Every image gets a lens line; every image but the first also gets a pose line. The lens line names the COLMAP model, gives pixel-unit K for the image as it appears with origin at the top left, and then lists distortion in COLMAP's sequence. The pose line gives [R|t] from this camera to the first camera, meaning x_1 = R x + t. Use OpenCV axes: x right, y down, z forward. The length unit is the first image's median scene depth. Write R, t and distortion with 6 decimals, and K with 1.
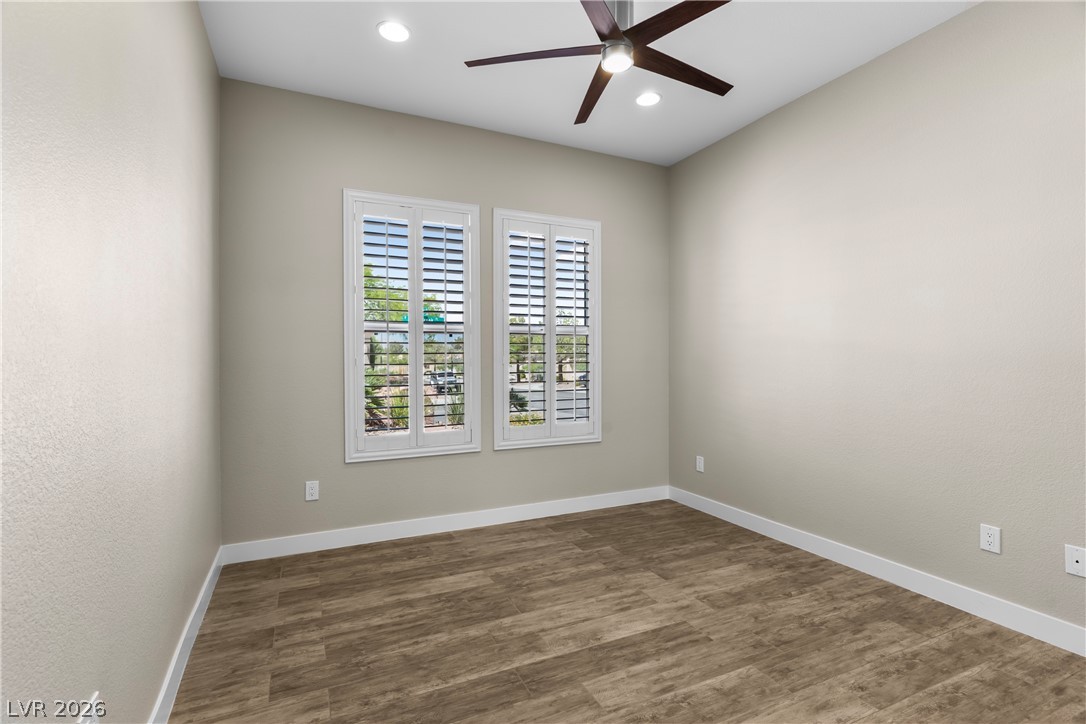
lens RADIAL K [[513.1, 0, 542.9], [0, 513.1, 362.9], [0, 0, 1]] dist [0.002497, 0.000252]
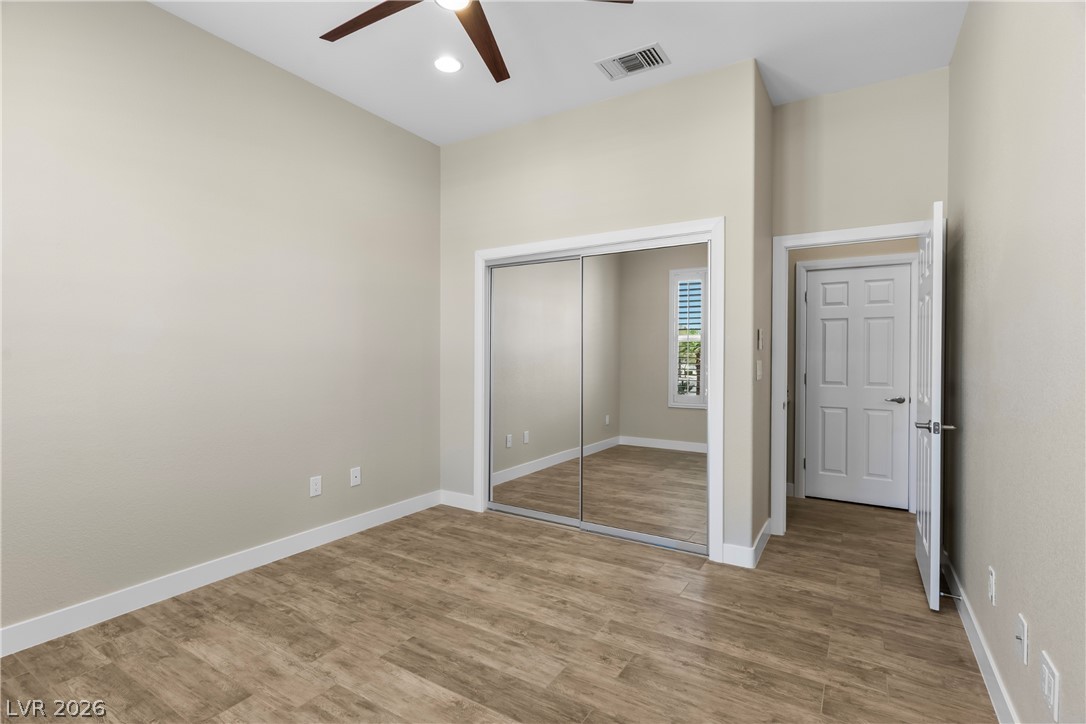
lens RADIAL K [[513.1, 0, 537.9], [0, 513.1, 360.9], [0, 0, 1]] dist [0.002497, 0.000252]
pose [[-0.531585, -0.012023, 0.846919, -0.568452], [0.005287, 0.999833, 0.017512, -0.011407], [-0.846988, 0.013786, -0.531433, 1.174785]]
